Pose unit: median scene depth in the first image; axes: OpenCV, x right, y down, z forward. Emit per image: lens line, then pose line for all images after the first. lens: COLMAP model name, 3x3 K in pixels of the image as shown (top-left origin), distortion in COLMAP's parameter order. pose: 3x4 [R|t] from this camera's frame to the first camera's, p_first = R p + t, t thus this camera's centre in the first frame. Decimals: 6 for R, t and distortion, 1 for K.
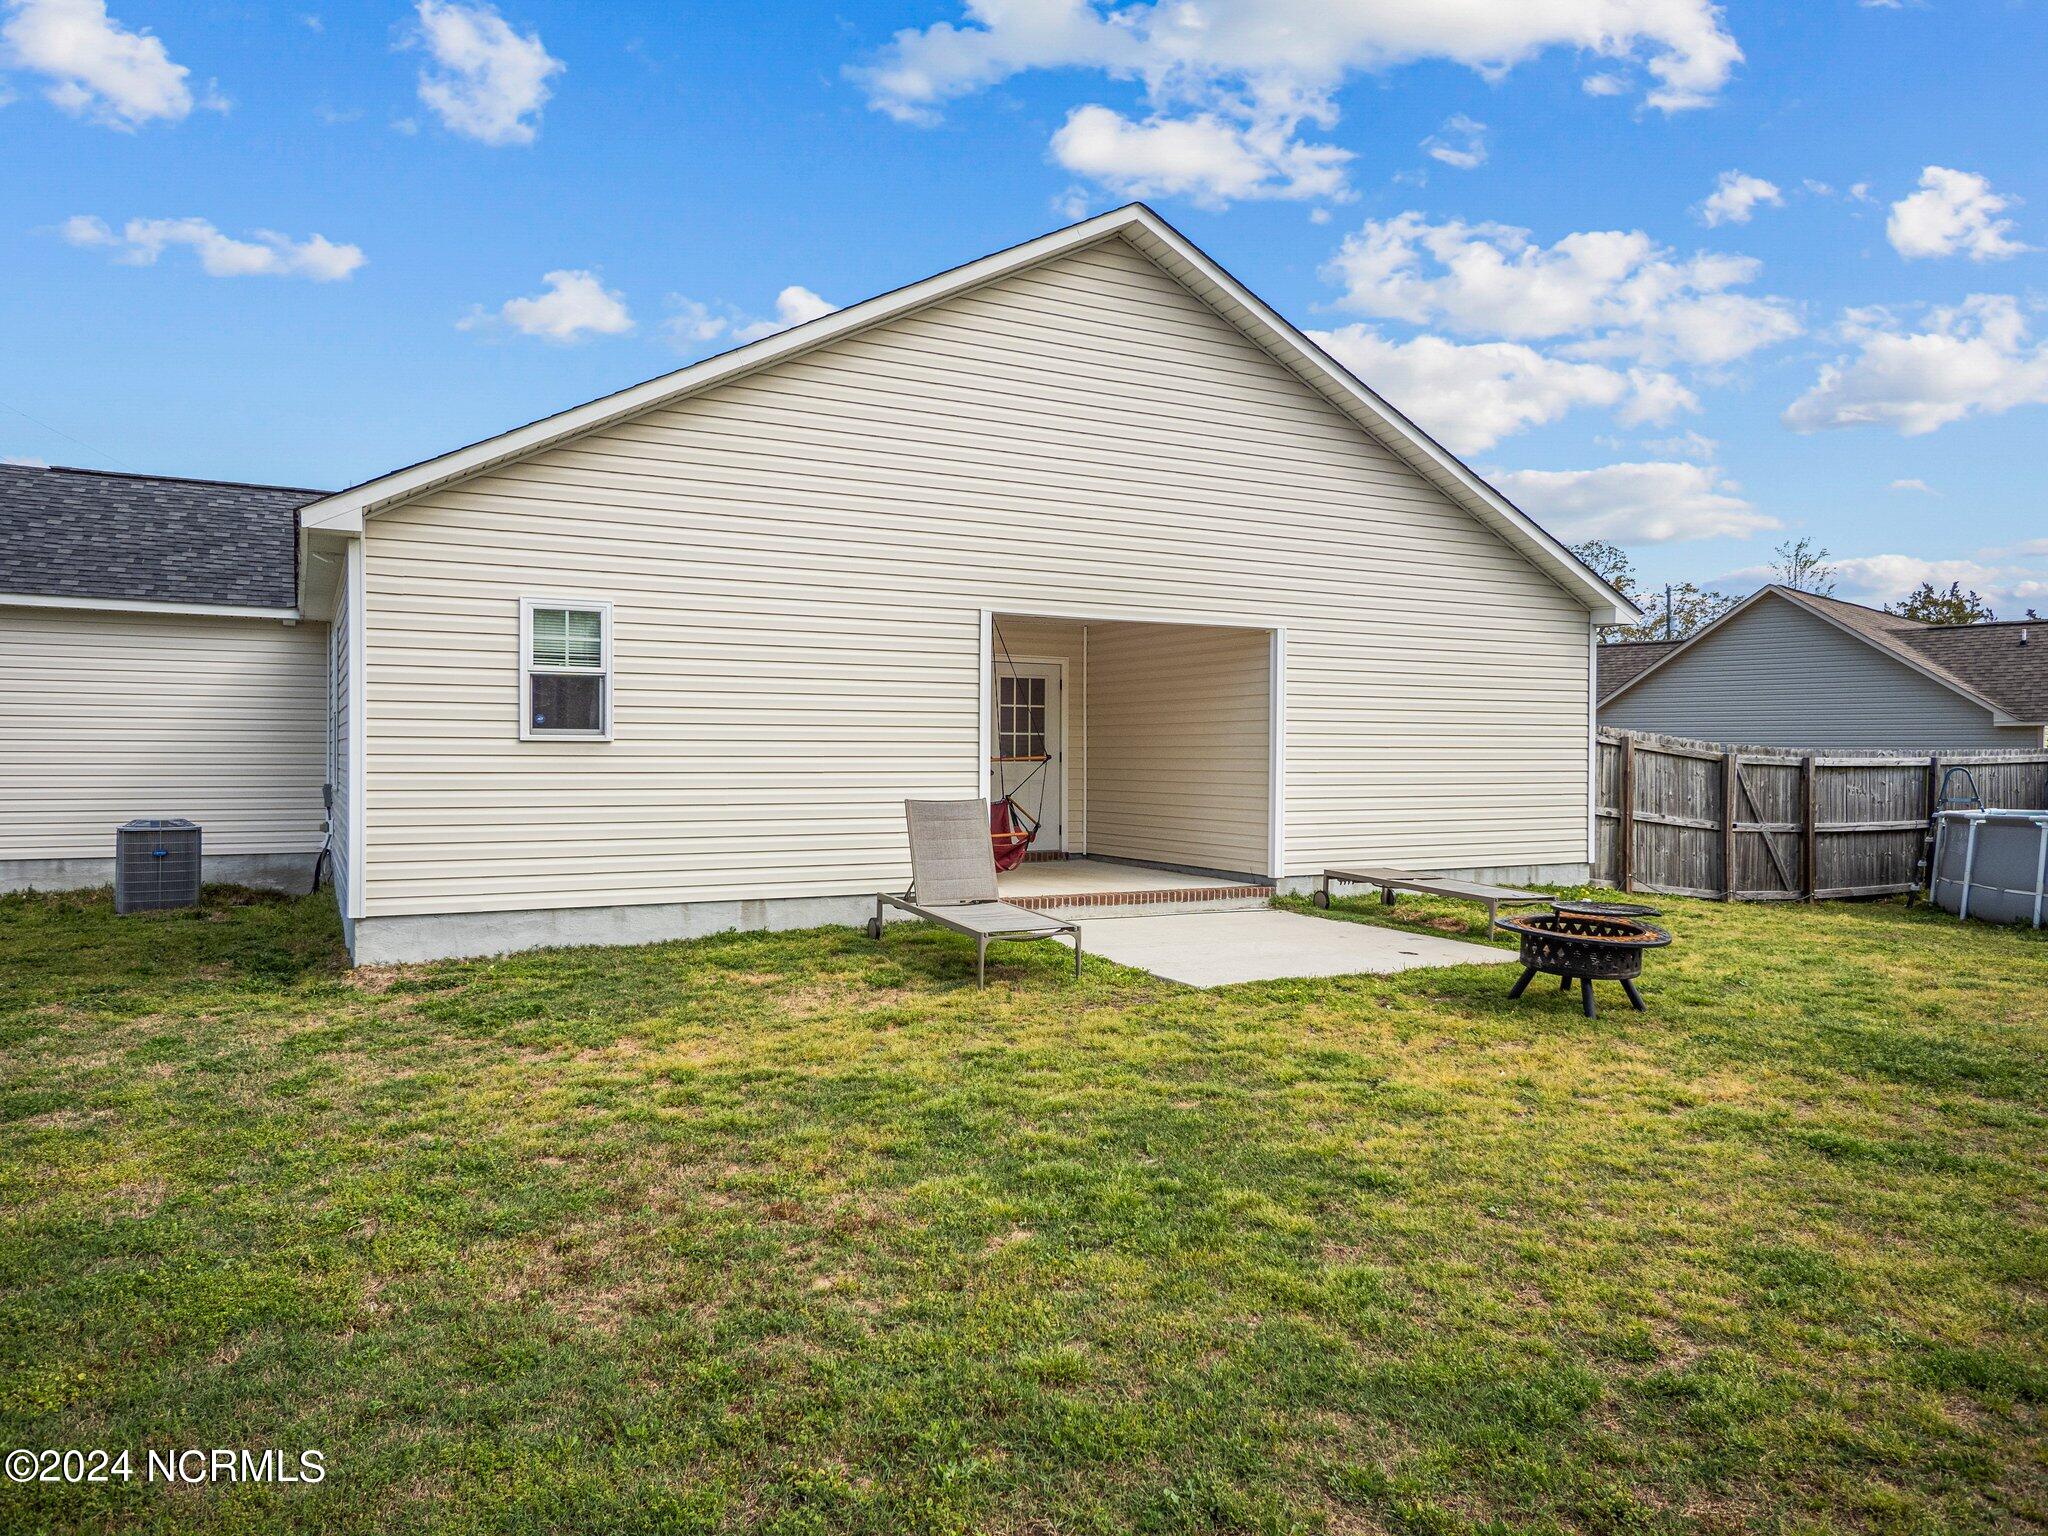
lens RADIAL K [[1422.1, 0, 1026.2], [0, 1422.1, 772.3], [0, 0, 1]] dist [0.000401, 0.000555]
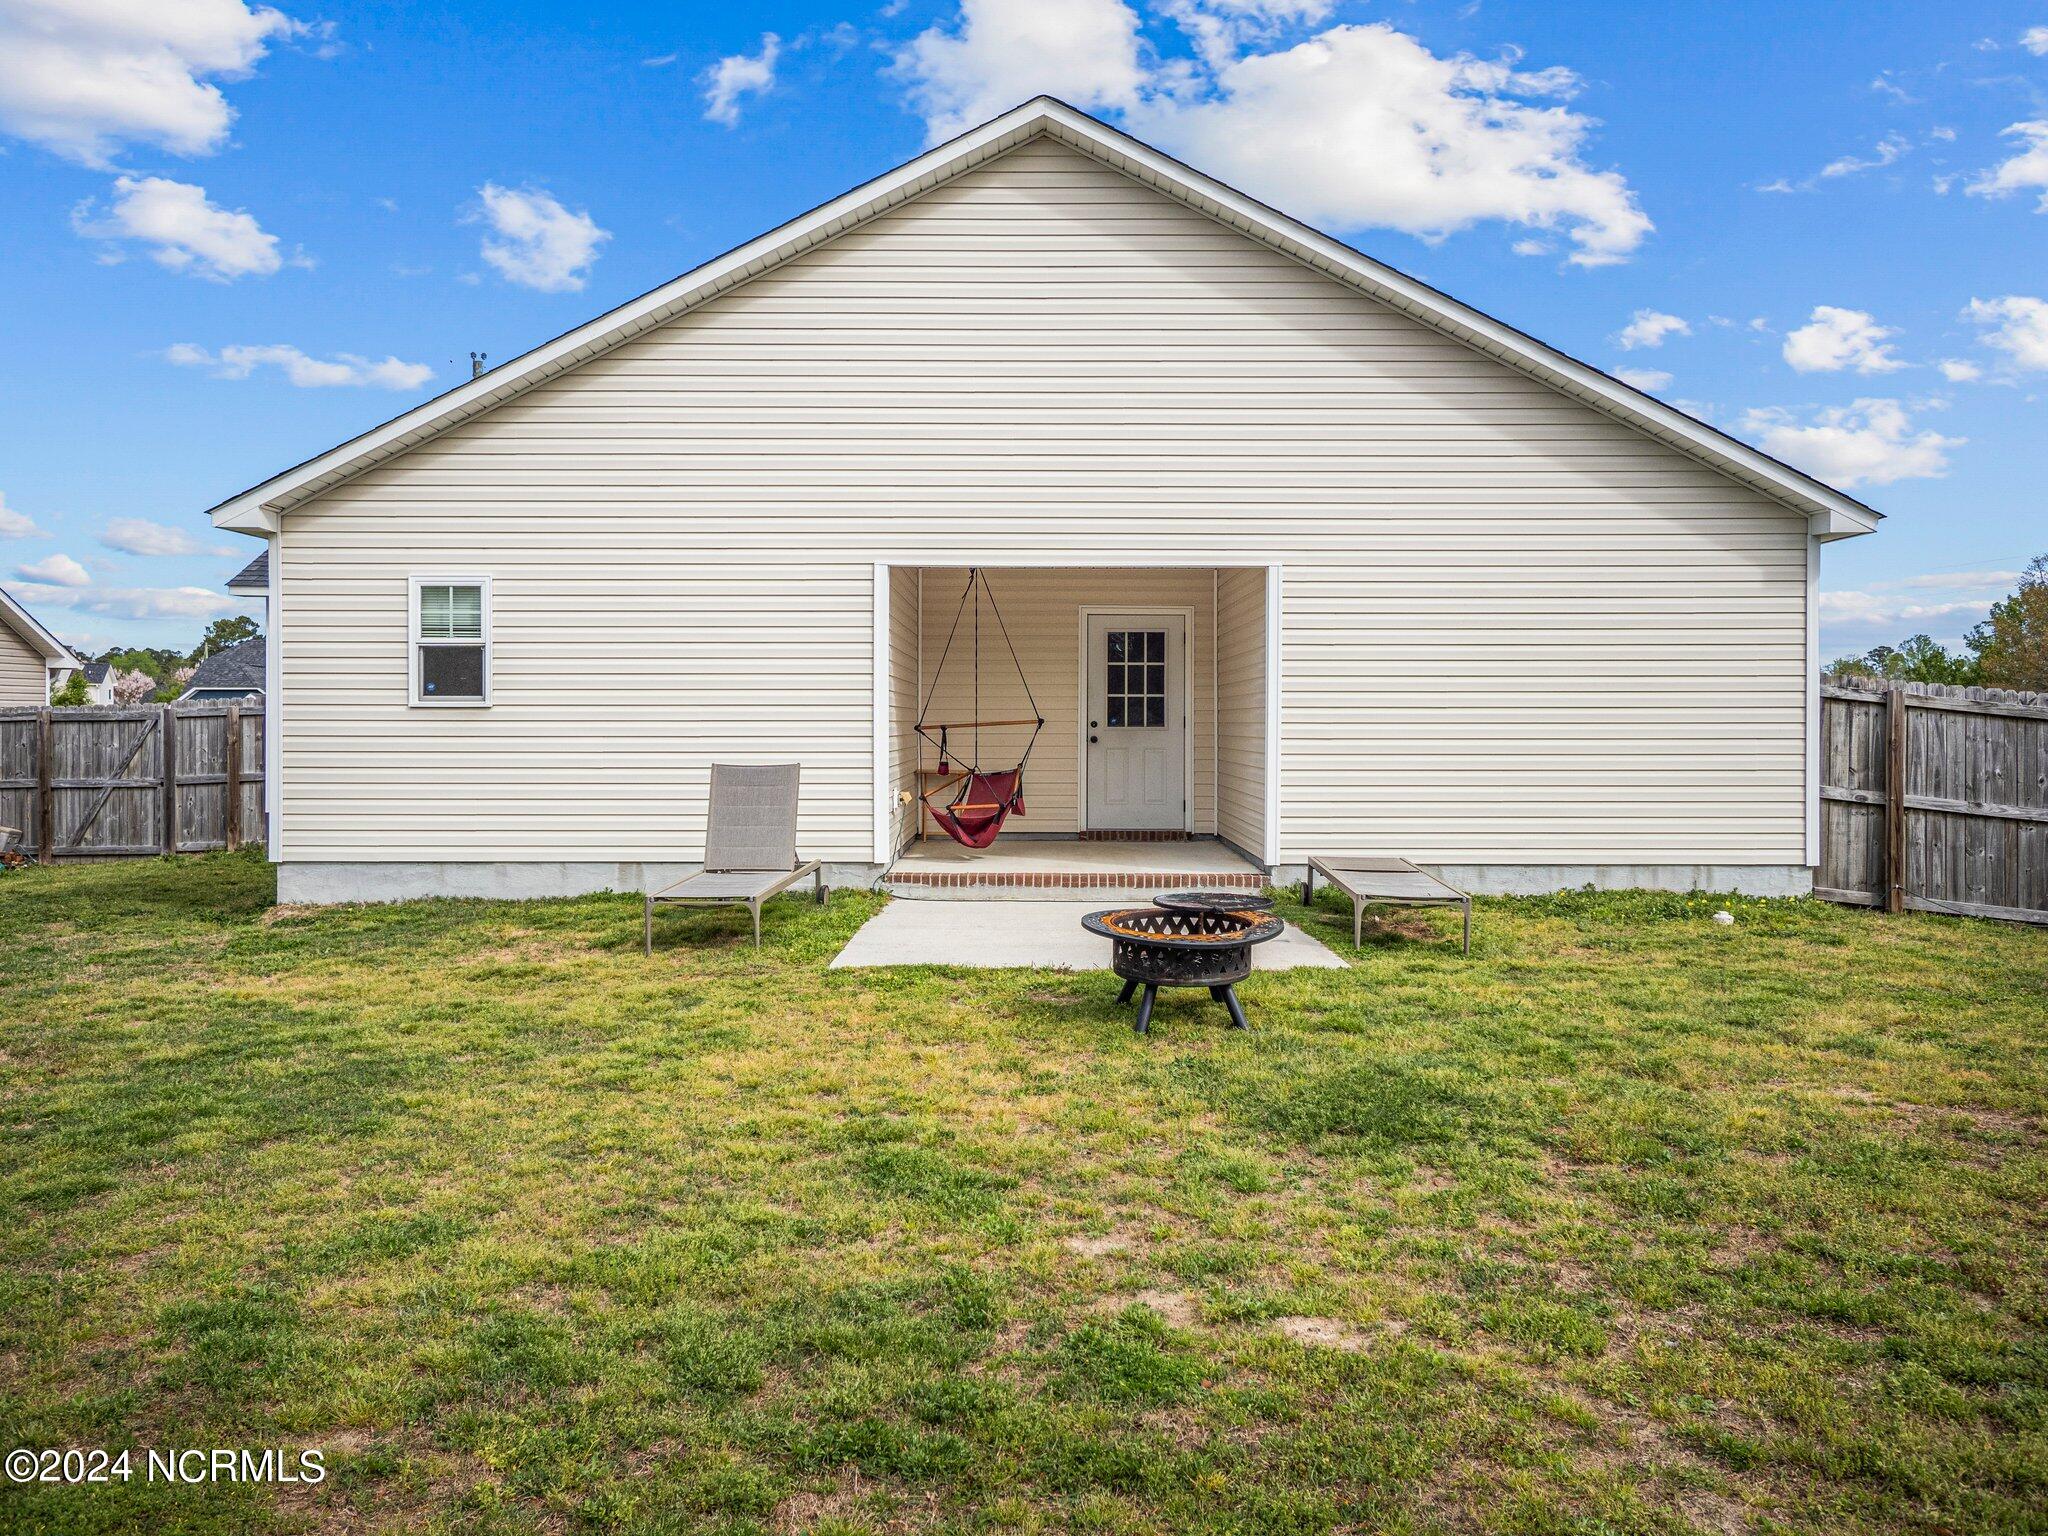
lens RADIAL K [[1656.7, 0, 1020.3], [0, 1656.7, 752.8], [0, 0, 1]] dist [-0.002871, 0.003707]
pose [[0.880608, 0.005928, -0.473809, 0.506567], [-0.003323, 0.999974, 0.006334, 0.002591], [0.473834, -0.004003, 0.880605, 0.074950]]
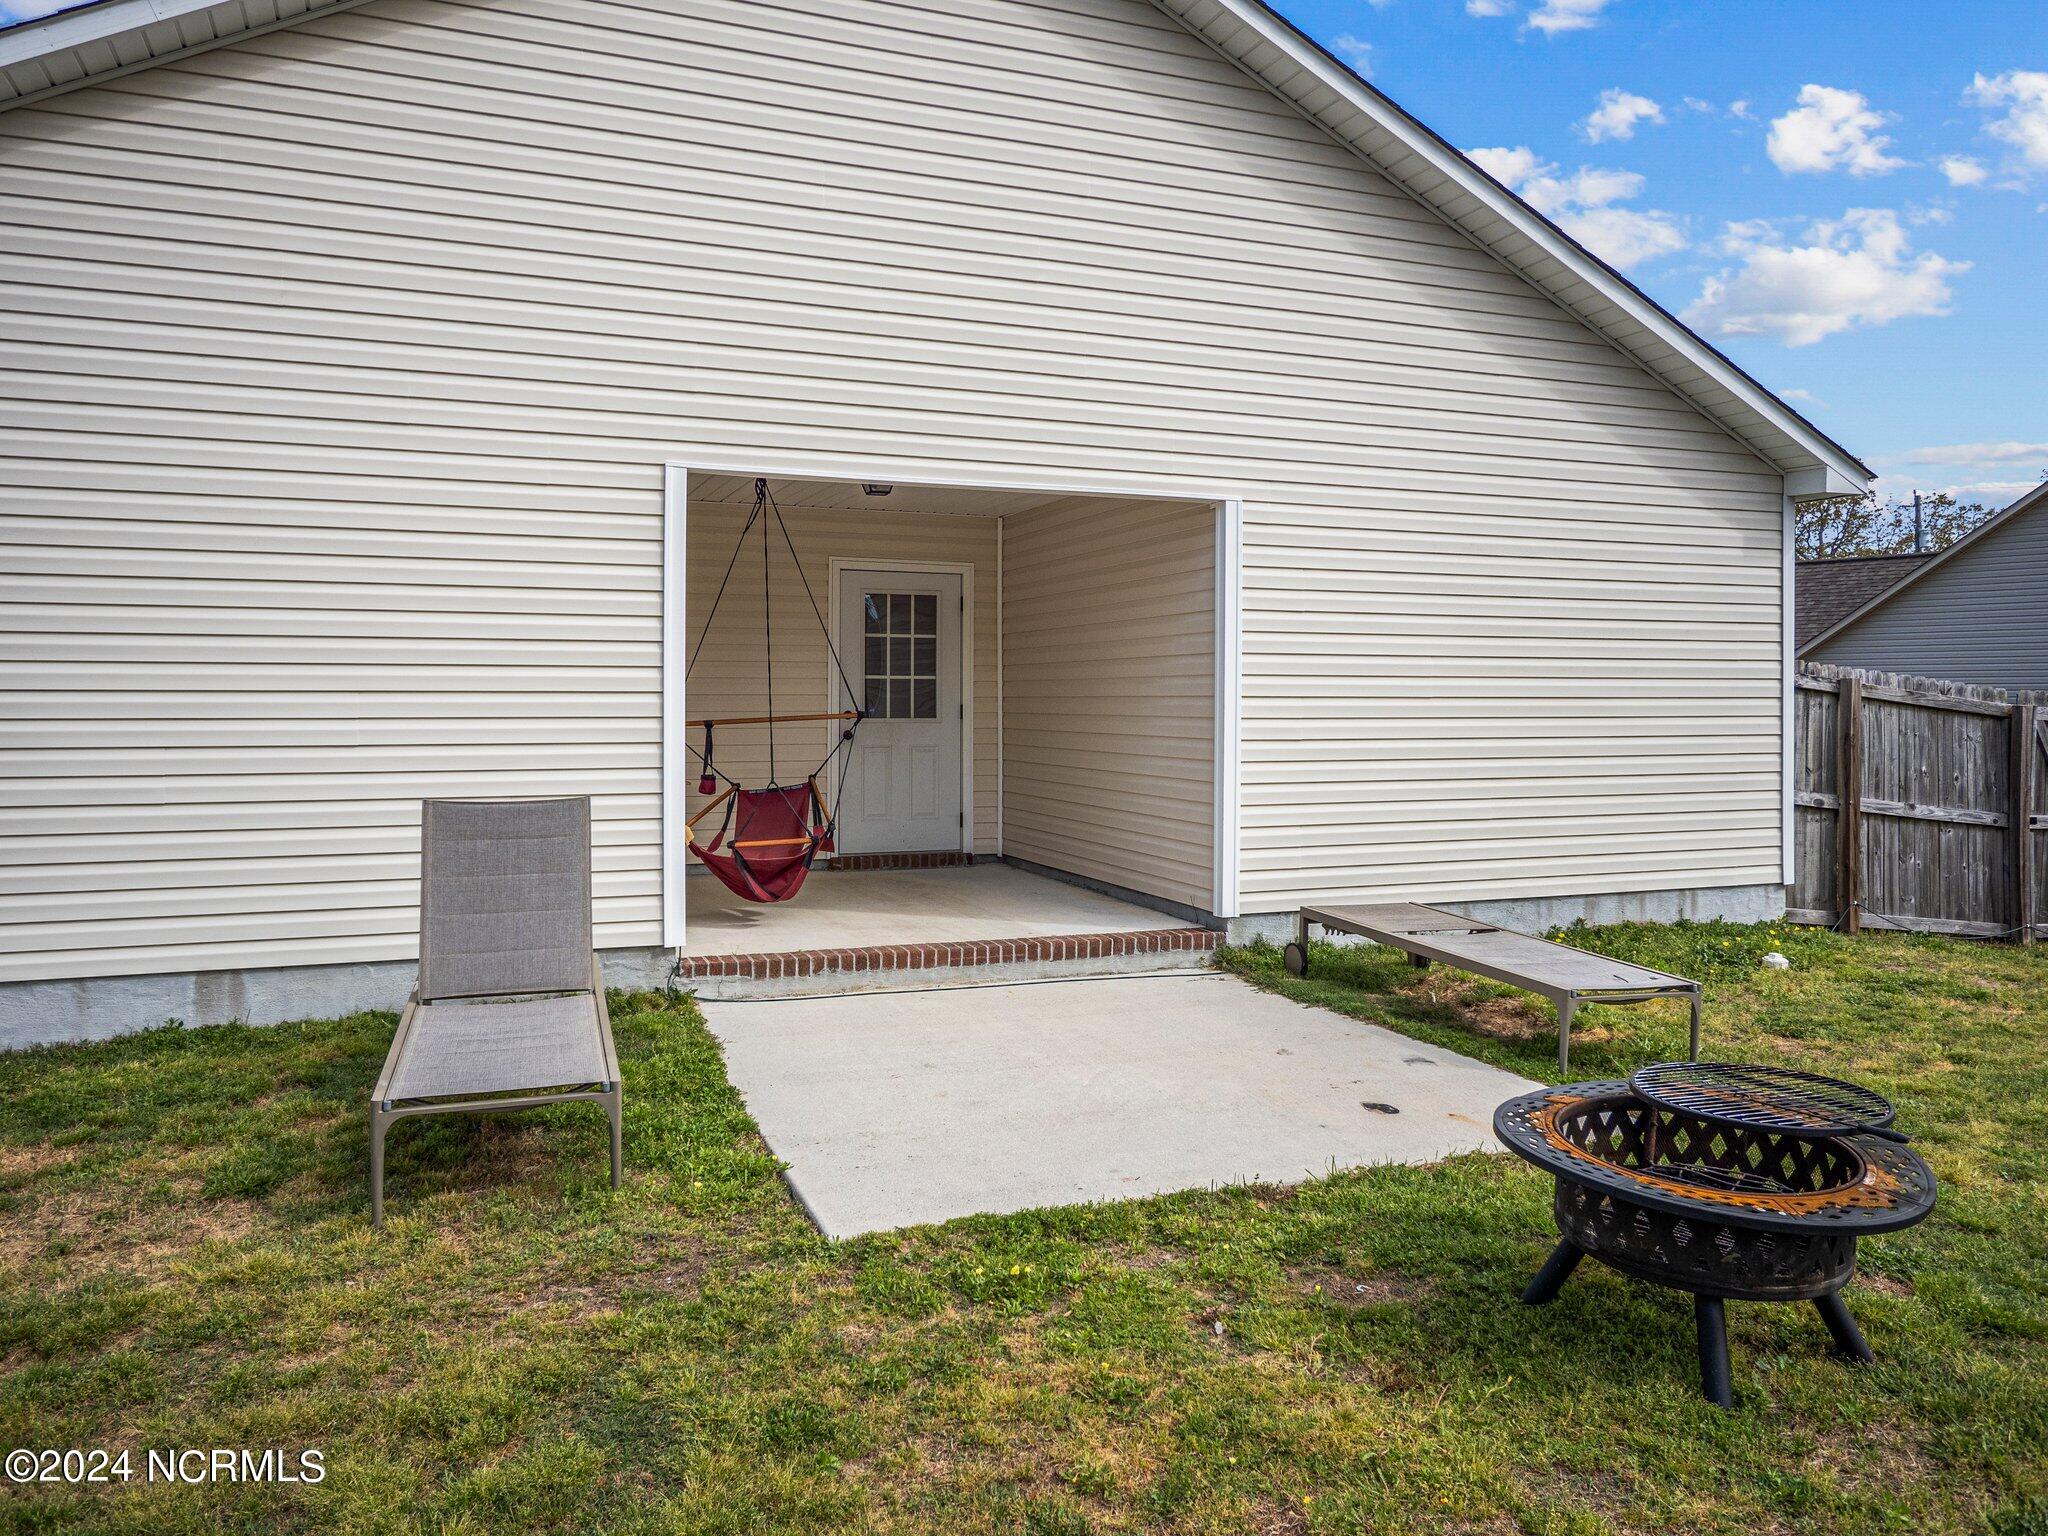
lens RADIAL K [[1504.0, 0, 1019.5], [0, 1504.0, 701.3], [0, 0, 1]] dist [-0.002297, 0.003333]
pose [[0.993430, -0.001360, -0.114429, 0.162122], [0.000182, 0.999947, -0.010305, -0.010003], [0.114437, 0.010216, 0.993378, 0.360771]]
